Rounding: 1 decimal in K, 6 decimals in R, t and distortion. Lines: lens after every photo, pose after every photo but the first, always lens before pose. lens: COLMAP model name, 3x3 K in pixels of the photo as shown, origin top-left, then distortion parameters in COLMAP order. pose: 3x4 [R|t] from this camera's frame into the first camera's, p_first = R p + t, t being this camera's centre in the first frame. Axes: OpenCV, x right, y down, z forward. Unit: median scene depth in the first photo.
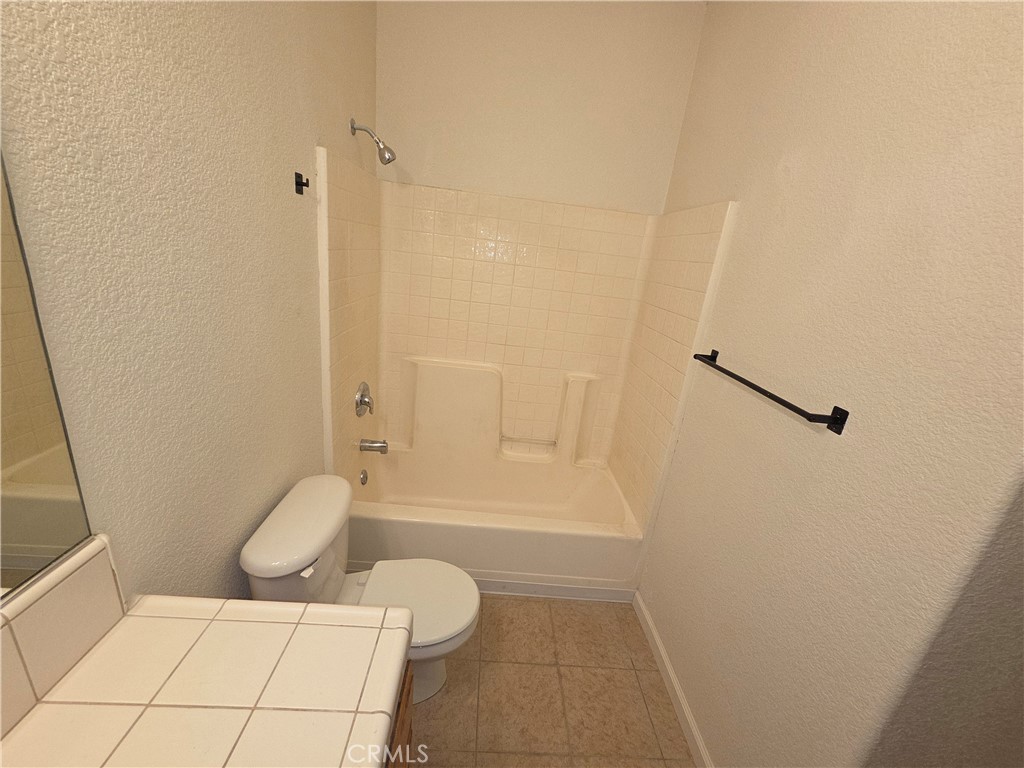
lens RADIAL K [[417.5, 0, 512.0], [0, 417.5, 386.5], [0, 0, 1]] dist [-0.003578, -0.000018]
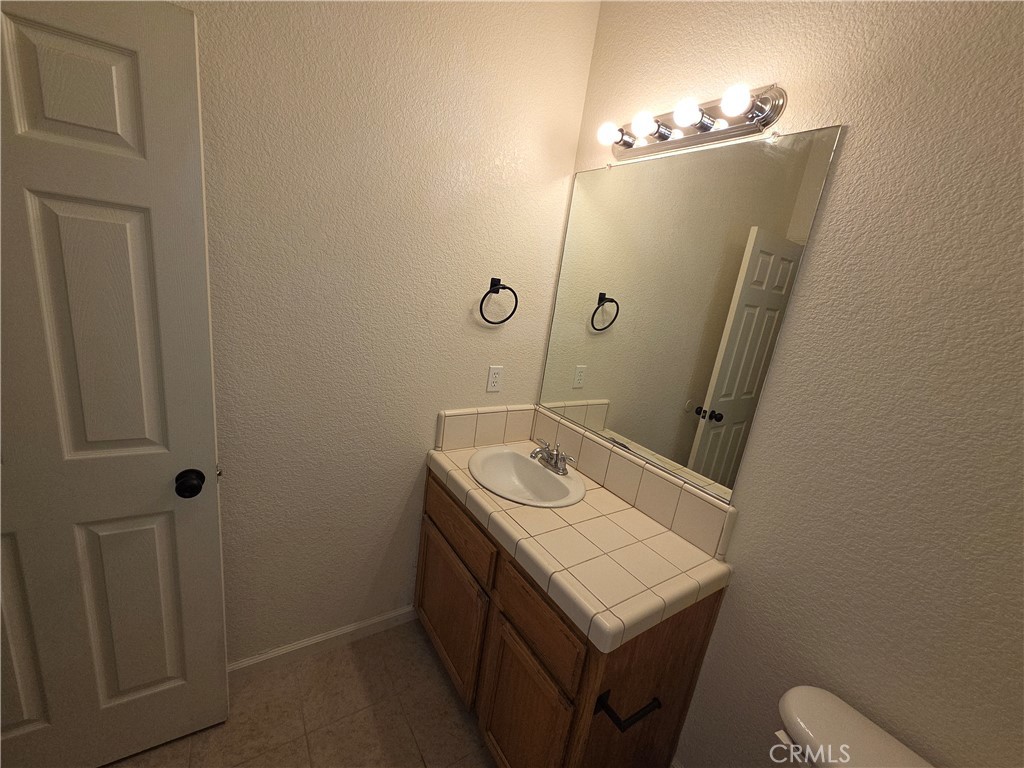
lens RADIAL K [[417.5, 0, 511.7], [0, 417.5, 383.9], [0, 0, 1]] dist [-0.003578, -0.000018]
pose [[-0.824754, -0.101264, -0.556351, 0.269056], [-0.381298, 0.826126, 0.414882, -0.150874], [0.417604, 0.554311, -0.719963, 0.554988]]
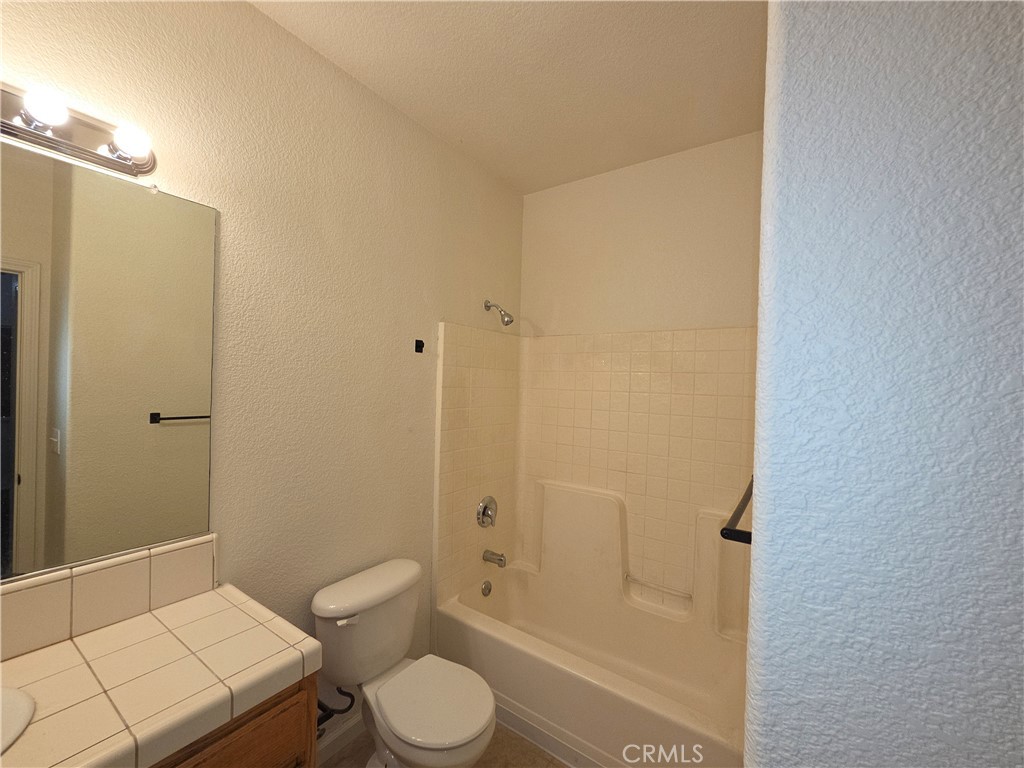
lens RADIAL K [[417.5, 0, 512.2], [0, 417.5, 386.4], [0, 0, 1]] dist [-0.003578, -0.000018]
pose [[0.796787, -0.088125, -0.597800, 0.424490], [-0.126147, 0.943251, -0.307187, 0.050721], [0.590946, 0.320173, 0.740454, 0.074015]]
